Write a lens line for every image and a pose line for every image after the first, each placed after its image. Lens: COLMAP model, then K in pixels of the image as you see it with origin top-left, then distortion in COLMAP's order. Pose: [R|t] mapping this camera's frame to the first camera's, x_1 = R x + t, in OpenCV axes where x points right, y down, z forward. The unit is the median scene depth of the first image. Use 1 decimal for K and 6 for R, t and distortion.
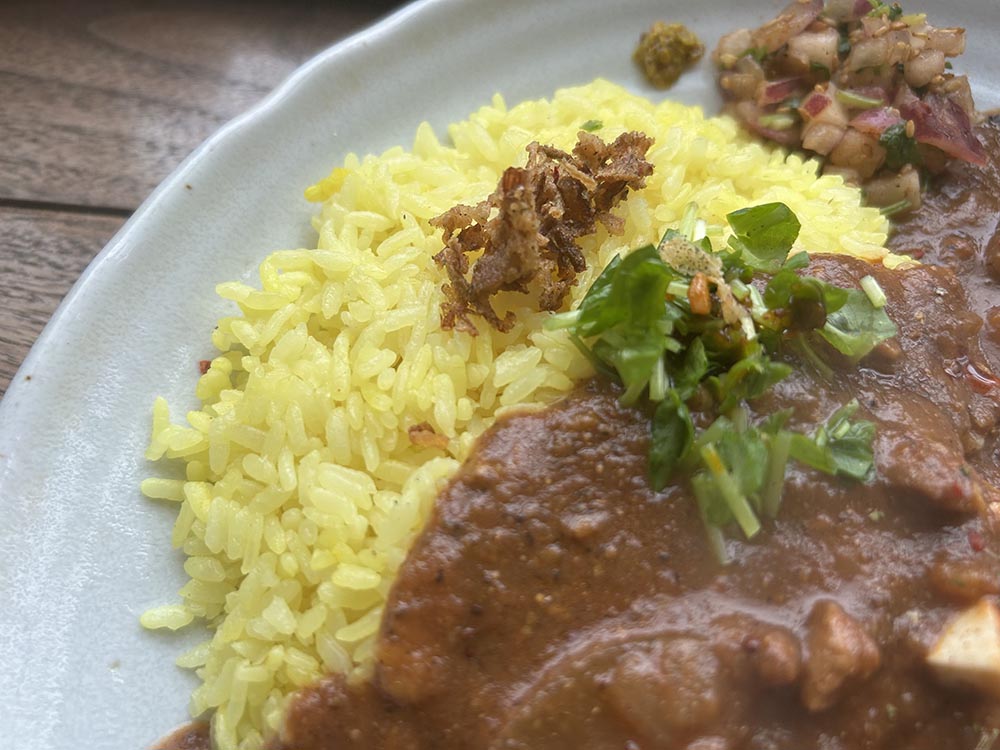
lens RADIAL K [[763.1, 0, 501.2], [0, 763.1, 395.0], [0, 0, 1]] dist [-0.013027, -0.007644]
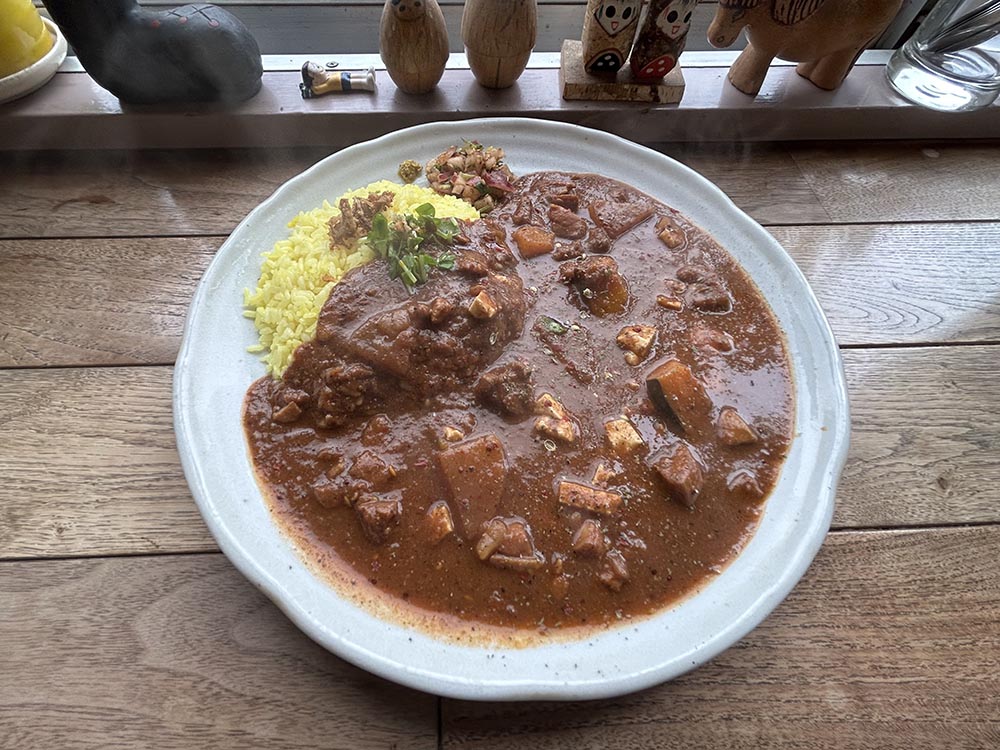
lens RADIAL K [[449.7, 0, 467.4], [0, 449.7, 374.7], [0, 0, 1]] dist [0.001581, 0.000086]
pose [[0.988270, -0.143102, 0.053324, 0.327456], [0.147035, 0.985966, -0.079071, 0.683595], [-0.041260, 0.085984, 0.995442, -0.919597]]
